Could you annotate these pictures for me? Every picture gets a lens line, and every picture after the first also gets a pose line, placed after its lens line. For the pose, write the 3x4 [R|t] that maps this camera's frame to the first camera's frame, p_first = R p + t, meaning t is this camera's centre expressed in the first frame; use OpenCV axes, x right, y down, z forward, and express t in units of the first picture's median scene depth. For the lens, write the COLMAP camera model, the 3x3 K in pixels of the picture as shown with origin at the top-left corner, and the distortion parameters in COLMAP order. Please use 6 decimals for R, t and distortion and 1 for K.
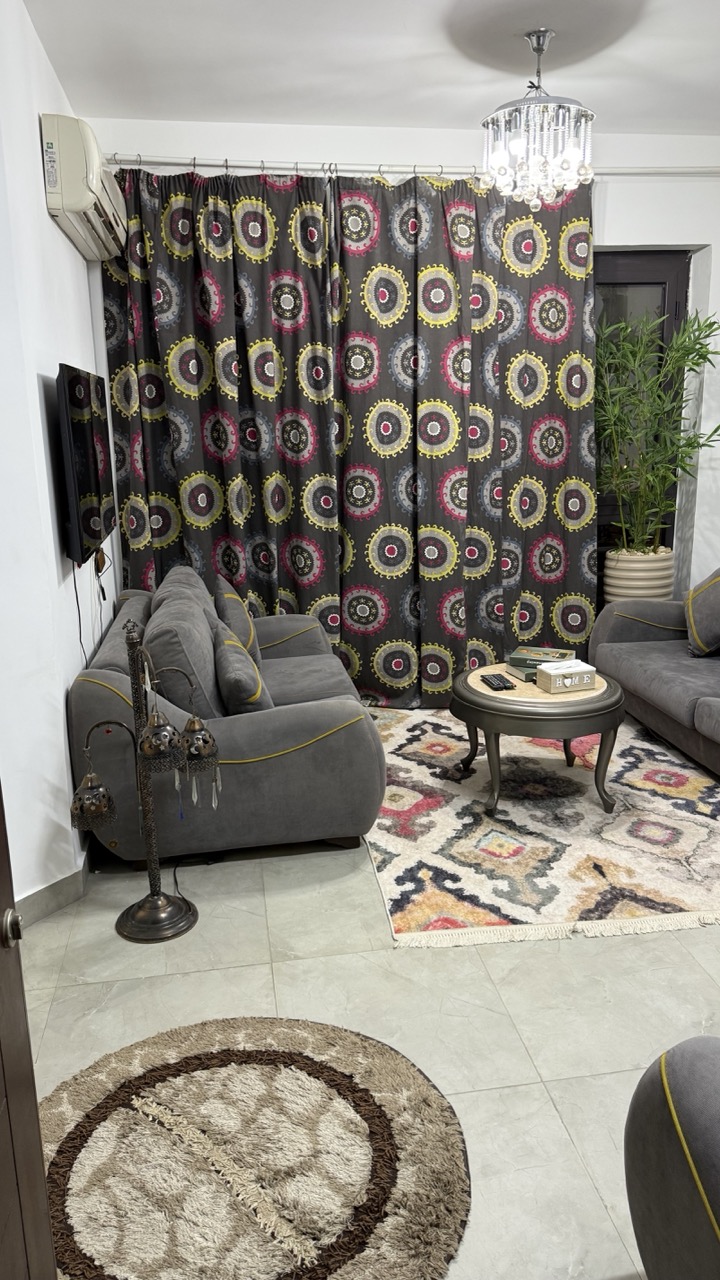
lens RADIAL K [[915.8, 0, 344.3], [0, 915.8, 639.5], [0, 0, 1]] dist [0.077241, -0.099429]
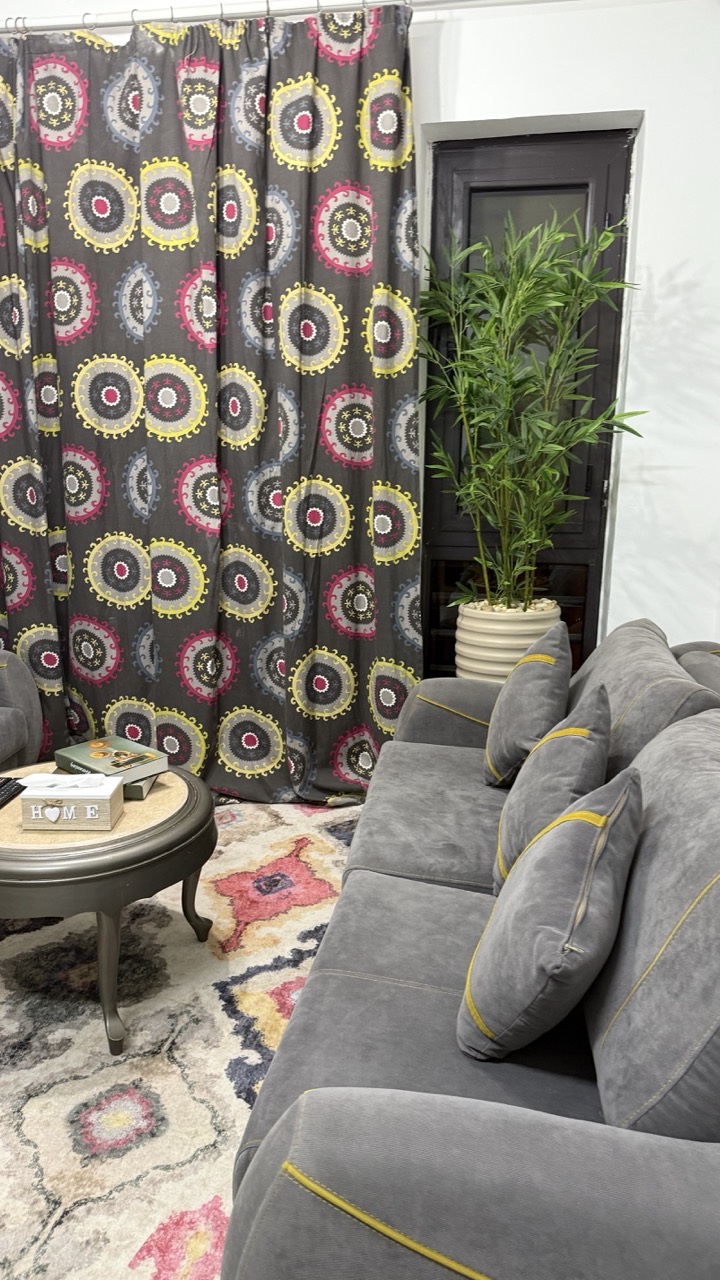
lens RADIAL K [[915.8, 0, 357.1], [0, 915.8, 638.4], [0, 0, 1]] dist [0.077241, -0.099429]
pose [[0.945161, 0.099687, -0.311020, 0.487241], [-0.107705, 0.994145, -0.008665, -0.063672], [0.308335, 0.041688, 0.950364, 0.418007]]
